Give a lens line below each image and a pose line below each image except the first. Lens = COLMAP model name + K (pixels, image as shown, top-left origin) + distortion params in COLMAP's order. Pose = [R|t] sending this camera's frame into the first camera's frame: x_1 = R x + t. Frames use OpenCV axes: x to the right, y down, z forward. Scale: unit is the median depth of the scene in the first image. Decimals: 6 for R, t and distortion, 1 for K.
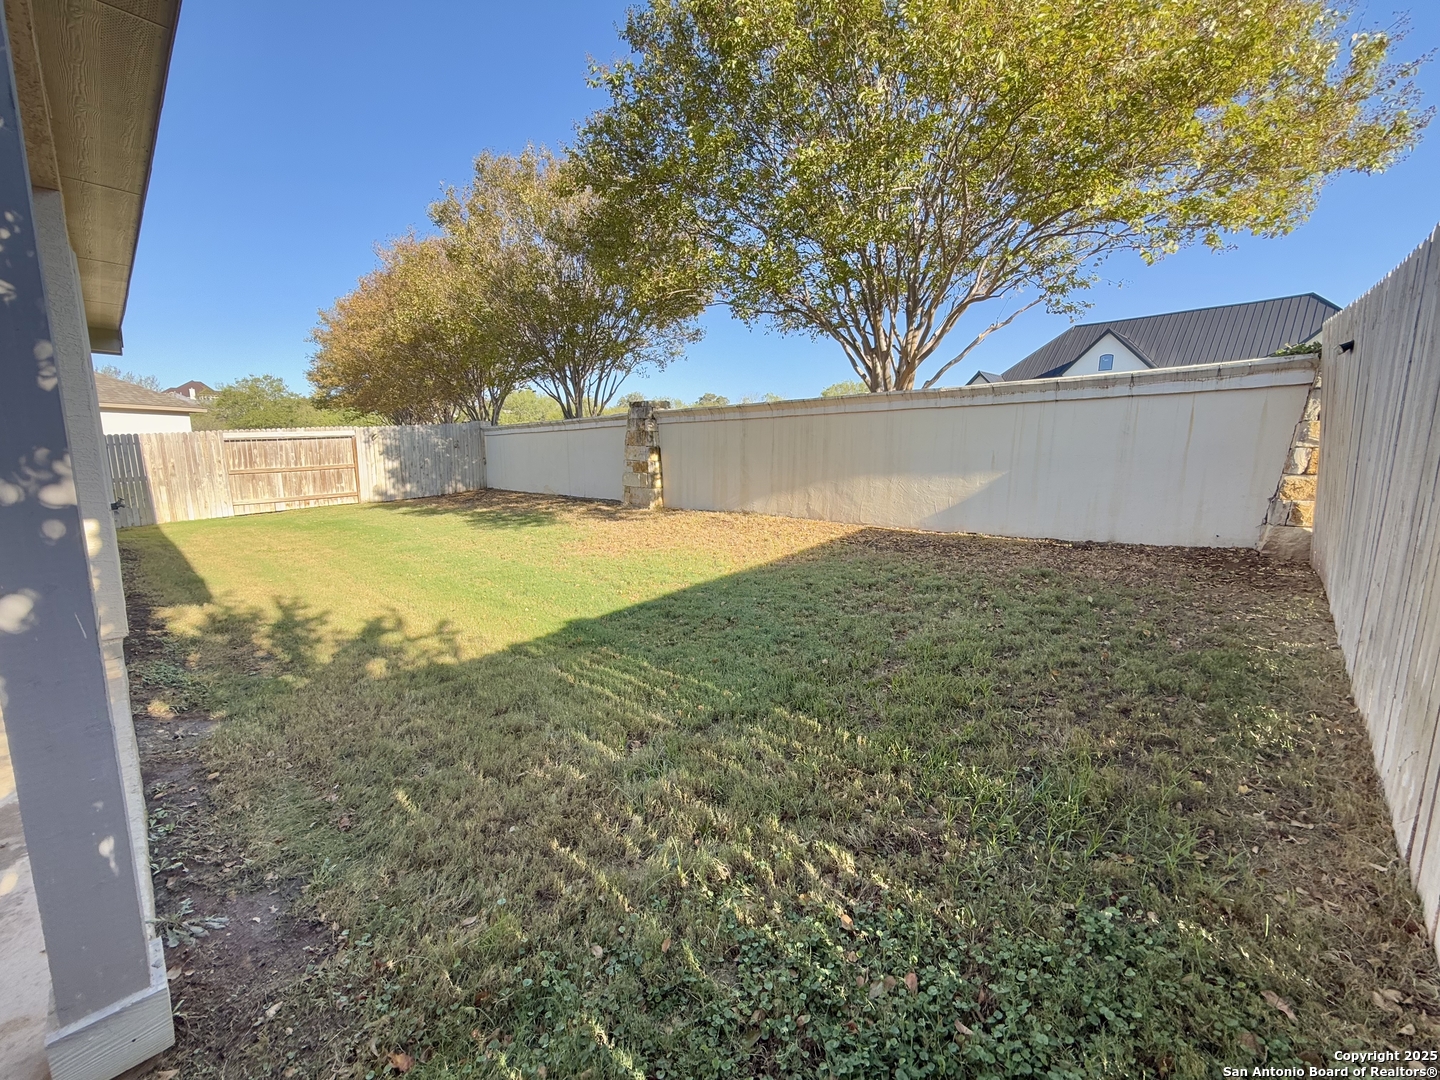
lens RADIAL K [[579.2, 0, 716.3], [0, 579.2, 535.1], [0, 0, 1]] dist [-0.001256, 0.000315]
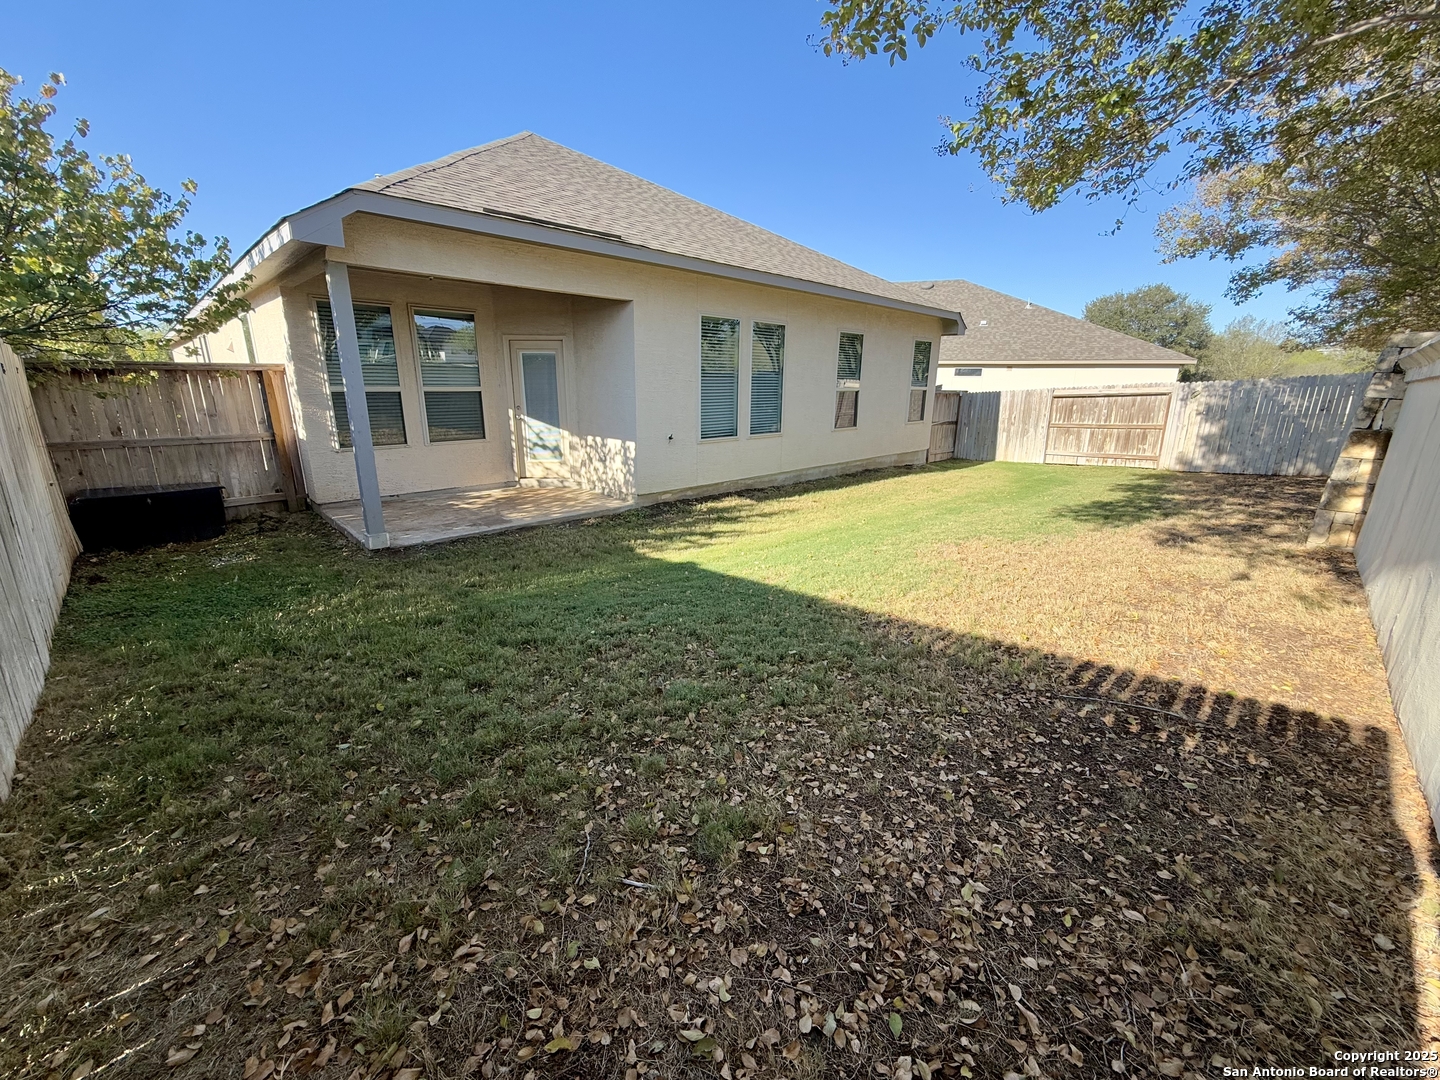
lens RADIAL K [[579.2, 0, 716.3], [0, 579.2, 535.1], [0, 0, 1]] dist [-0.001256, 0.000315]
pose [[-0.029550, 0.252257, -0.967209, 0.308922], [-0.165388, 0.953060, 0.253620, -0.076096], [0.985786, 0.167459, 0.013557, 0.348814]]
